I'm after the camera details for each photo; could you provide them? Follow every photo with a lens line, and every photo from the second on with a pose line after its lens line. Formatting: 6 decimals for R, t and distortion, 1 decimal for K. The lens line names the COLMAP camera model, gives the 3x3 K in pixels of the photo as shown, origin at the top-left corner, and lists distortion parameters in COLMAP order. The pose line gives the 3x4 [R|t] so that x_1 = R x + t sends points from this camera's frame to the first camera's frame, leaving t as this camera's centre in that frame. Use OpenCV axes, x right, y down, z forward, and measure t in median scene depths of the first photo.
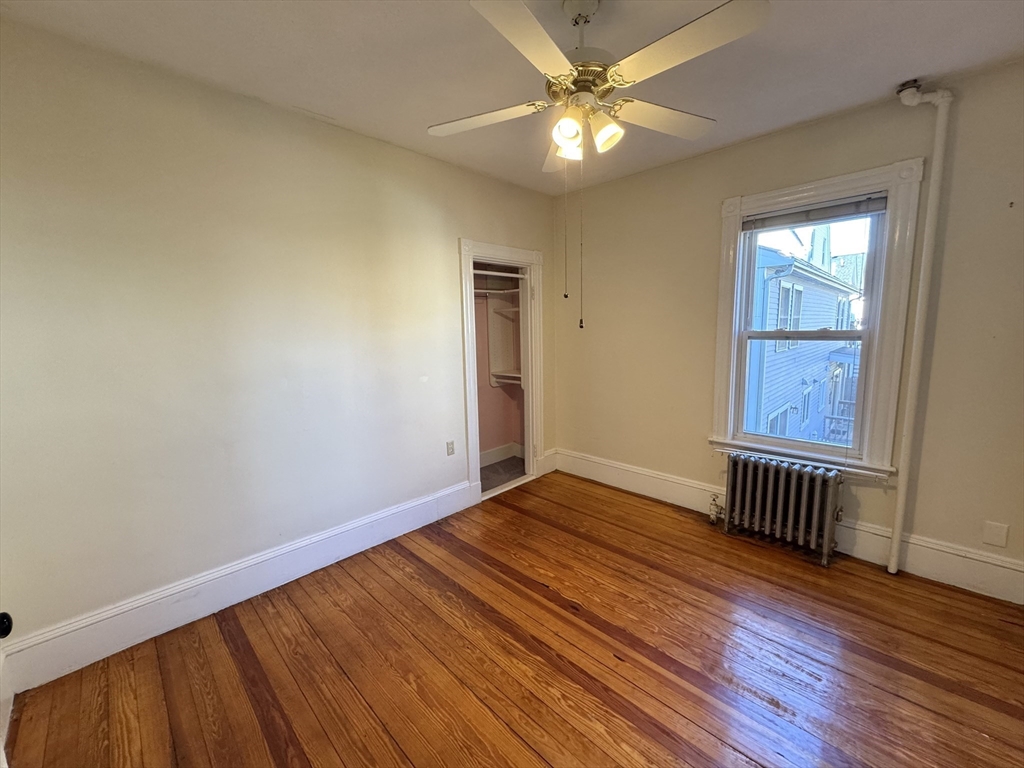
lens RADIAL K [[407.2, 0, 507.7], [0, 407.2, 388.6], [0, 0, 1]] dist [-0.001373, -0.000189]
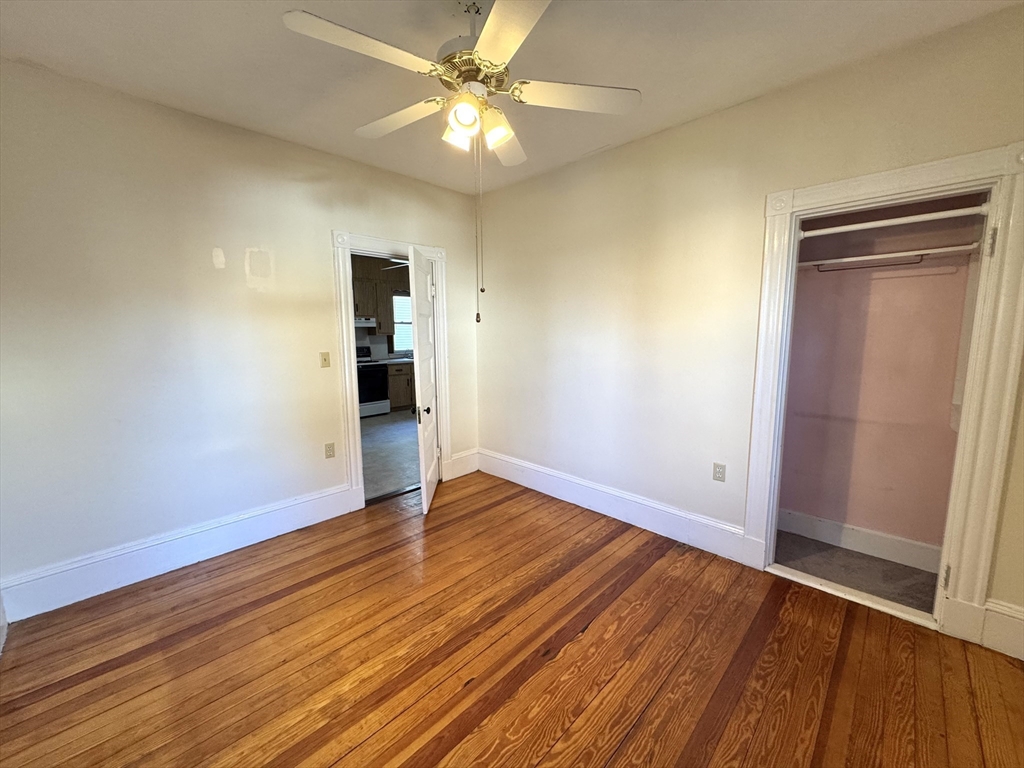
lens RADIAL K [[407.2, 0, 515.4], [0, 407.2, 386.5], [0, 0, 1]] dist [-0.001373, -0.000189]
pose [[0.015170, 0.157640, -0.987380, 0.871926], [-0.139987, 0.978103, 0.154009, -0.118661], [0.990037, 0.135884, 0.036905, 0.792394]]
